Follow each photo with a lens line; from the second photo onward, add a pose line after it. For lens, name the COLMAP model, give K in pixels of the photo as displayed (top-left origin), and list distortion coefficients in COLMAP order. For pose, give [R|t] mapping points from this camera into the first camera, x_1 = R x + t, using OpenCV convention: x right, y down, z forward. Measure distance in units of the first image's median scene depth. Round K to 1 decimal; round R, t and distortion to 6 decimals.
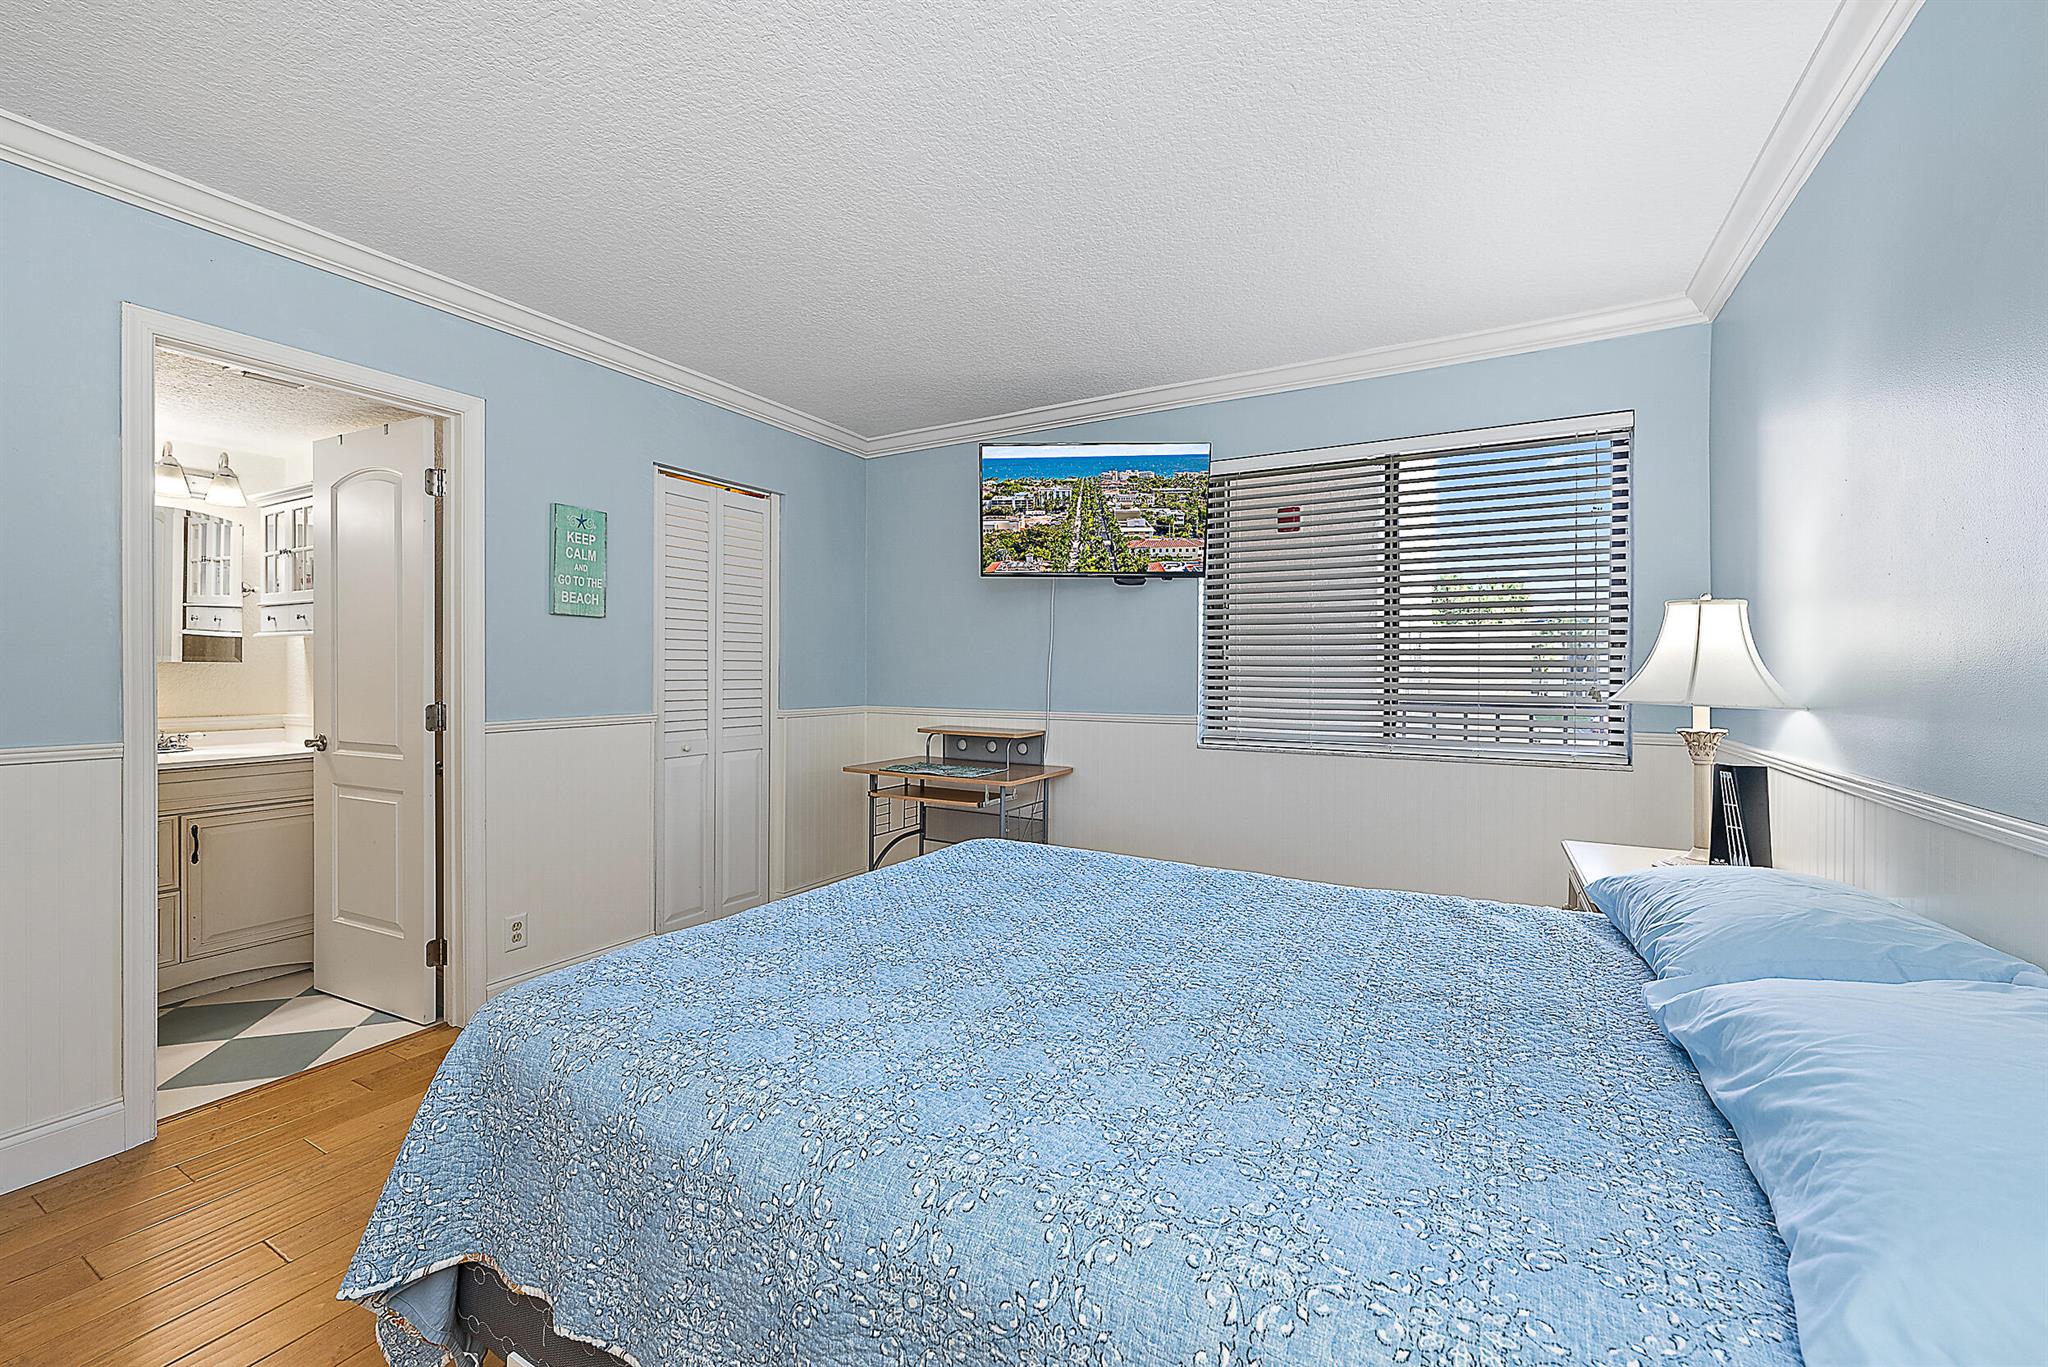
lens RADIAL K [[805.3, 0, 1029.9], [0, 805.3, 664.5], [0, 0, 1]] dist [0.000552, 0.000052]
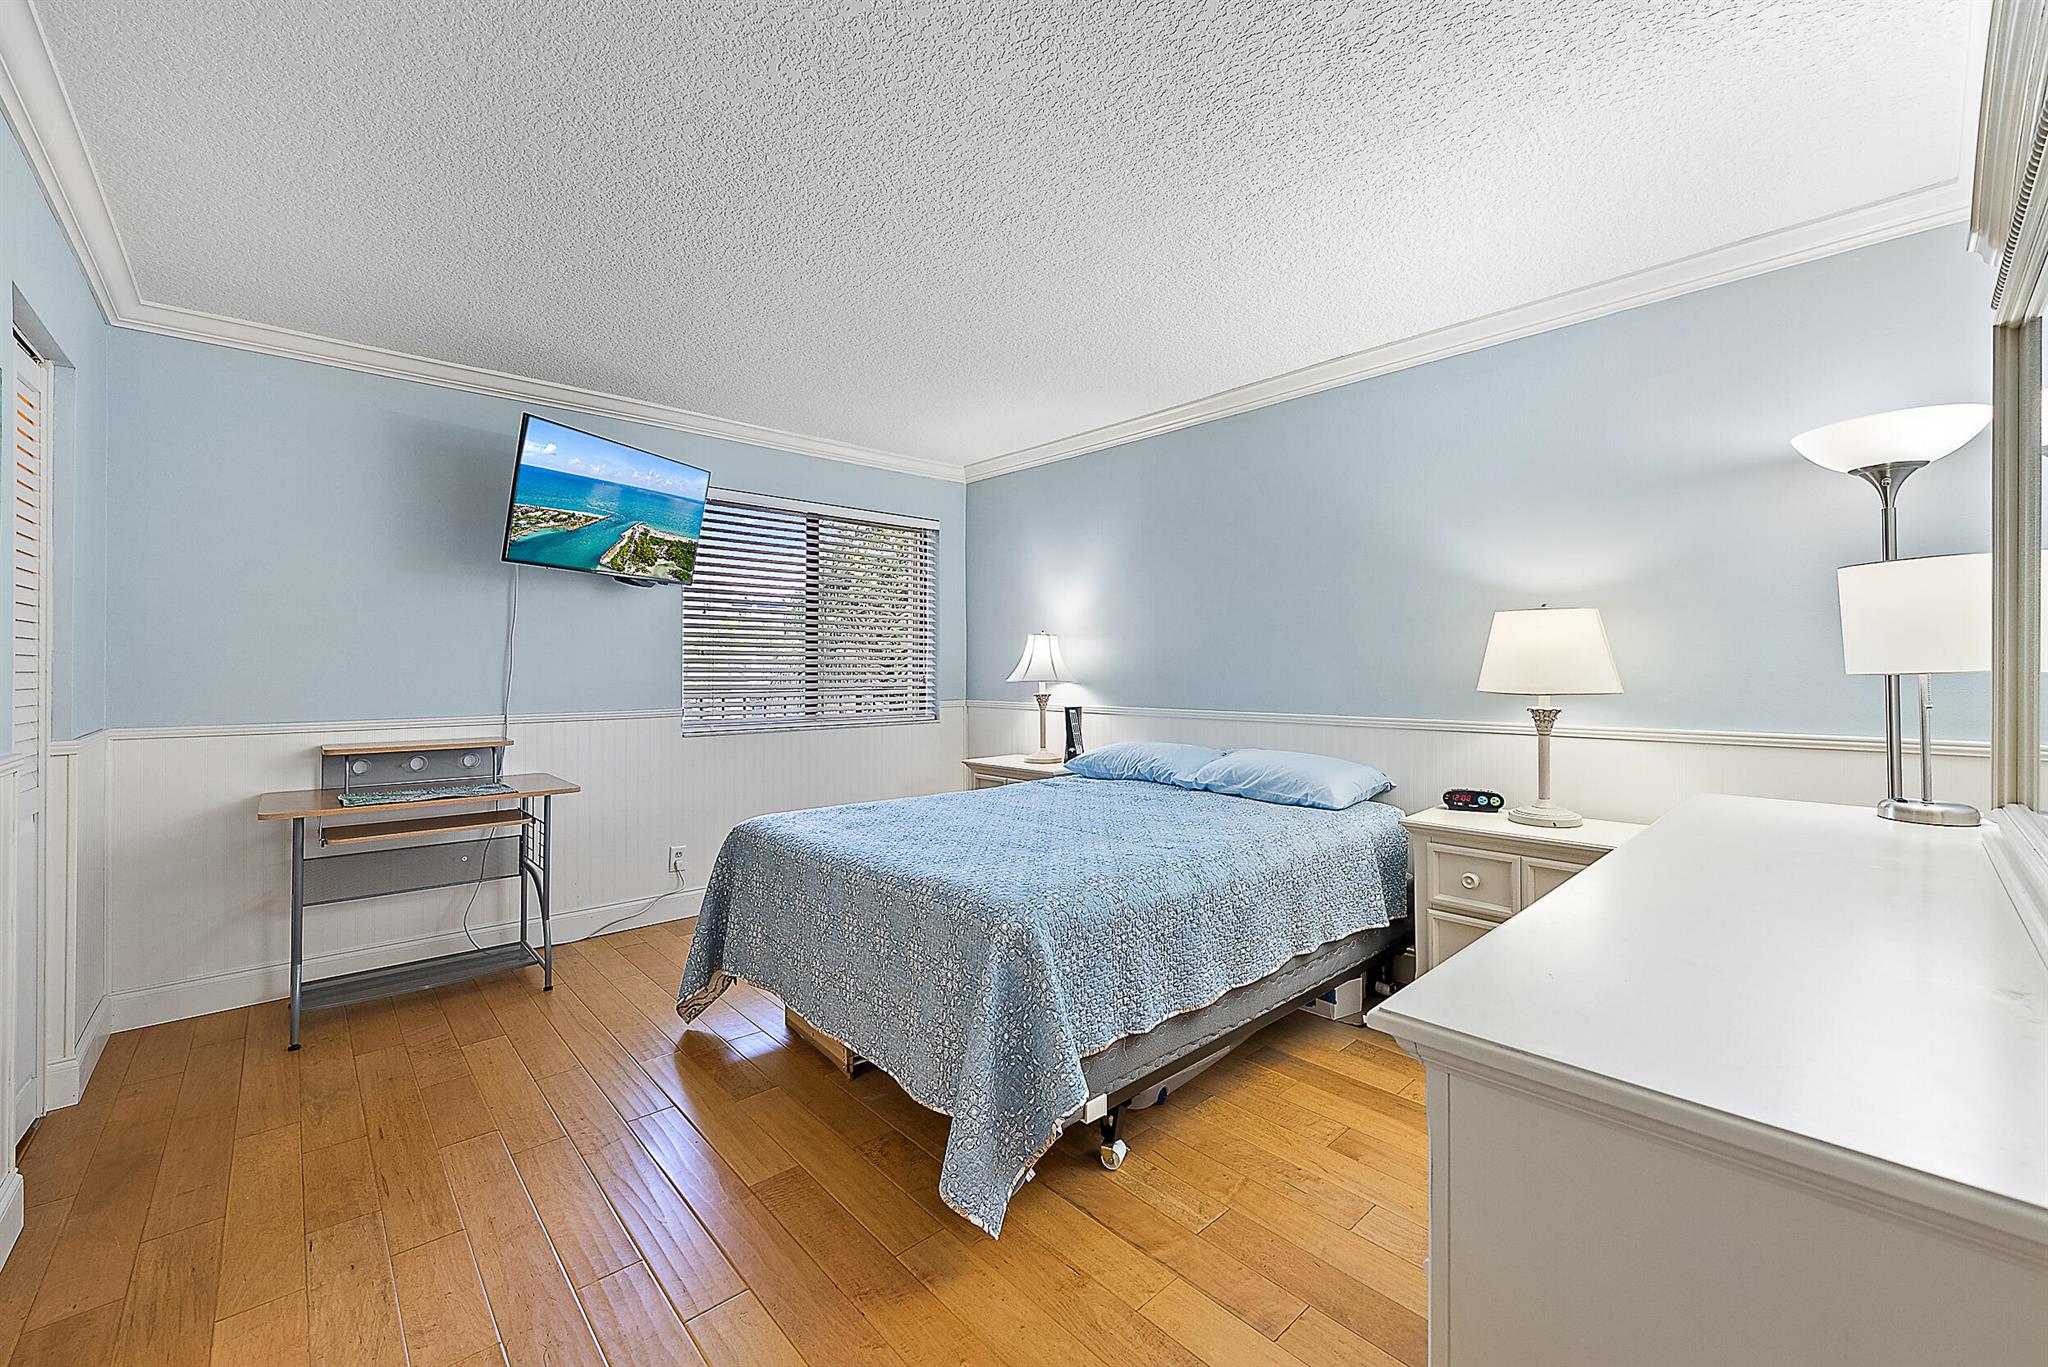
lens RADIAL K [[805.3, 0, 1029.9], [0, 805.3, 664.5], [0, 0, 1]] dist [0.000552, 0.000052]
pose [[0.309469, 0.001492, 0.950908, -0.630790], [-0.000276, 0.999999, -0.001479, 0.004219], [-0.950910, 0.000195, 0.309469, 0.172331]]
